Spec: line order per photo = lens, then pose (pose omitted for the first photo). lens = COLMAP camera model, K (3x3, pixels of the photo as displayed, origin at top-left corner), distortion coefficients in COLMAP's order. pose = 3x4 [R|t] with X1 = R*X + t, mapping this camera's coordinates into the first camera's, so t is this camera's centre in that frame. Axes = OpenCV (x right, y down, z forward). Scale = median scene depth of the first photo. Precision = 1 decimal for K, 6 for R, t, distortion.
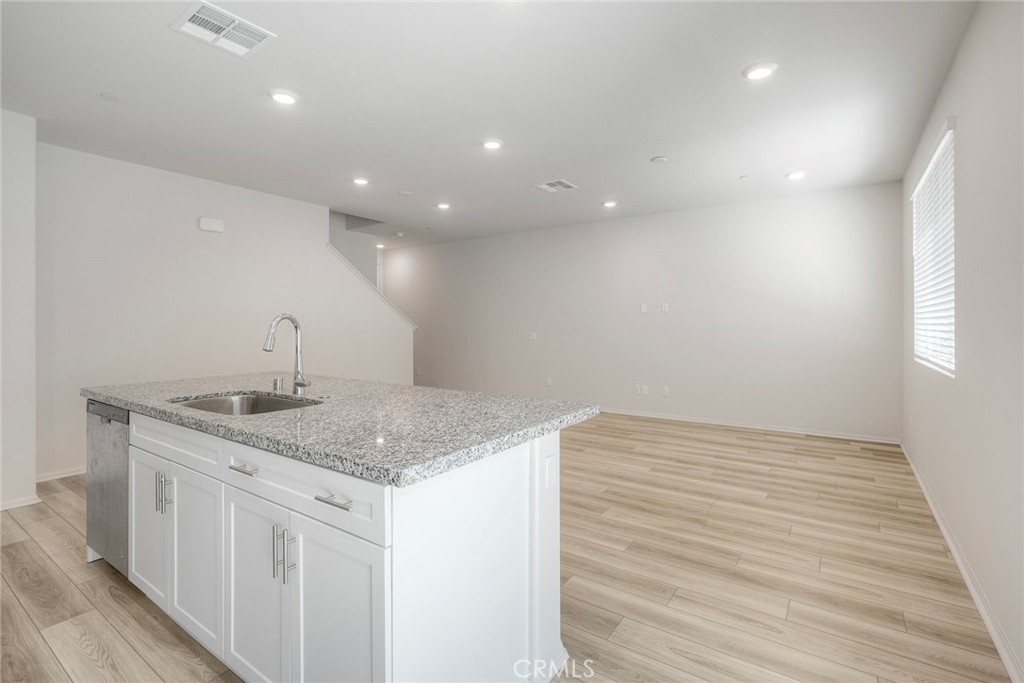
lens RADIAL K [[465.8, 0, 511.5], [0, 465.8, 337.8], [0, 0, 1]] dist [-0.007647, 0.000445]
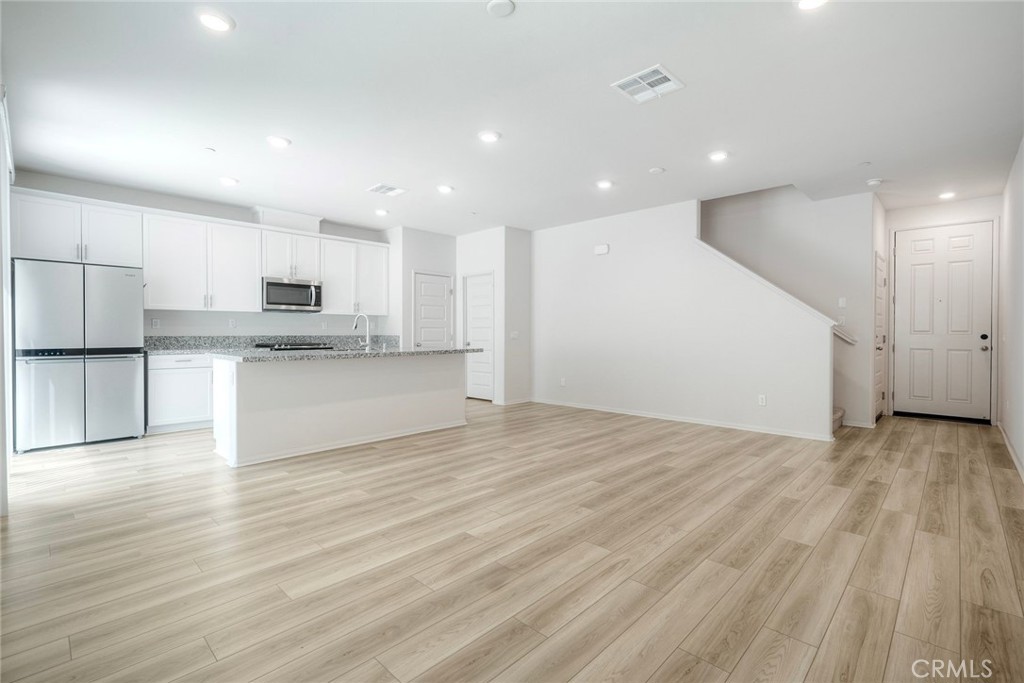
lens RADIAL K [[465.8, 0, 510.8], [0, 465.8, 341.8], [0, 0, 1]] dist [-0.007647, 0.000445]
pose [[-0.154791, 0.008941, -0.987907, 1.123324], [-0.033641, 0.999331, 0.014316, 0.022809], [0.987374, 0.035451, -0.154387, 1.427398]]
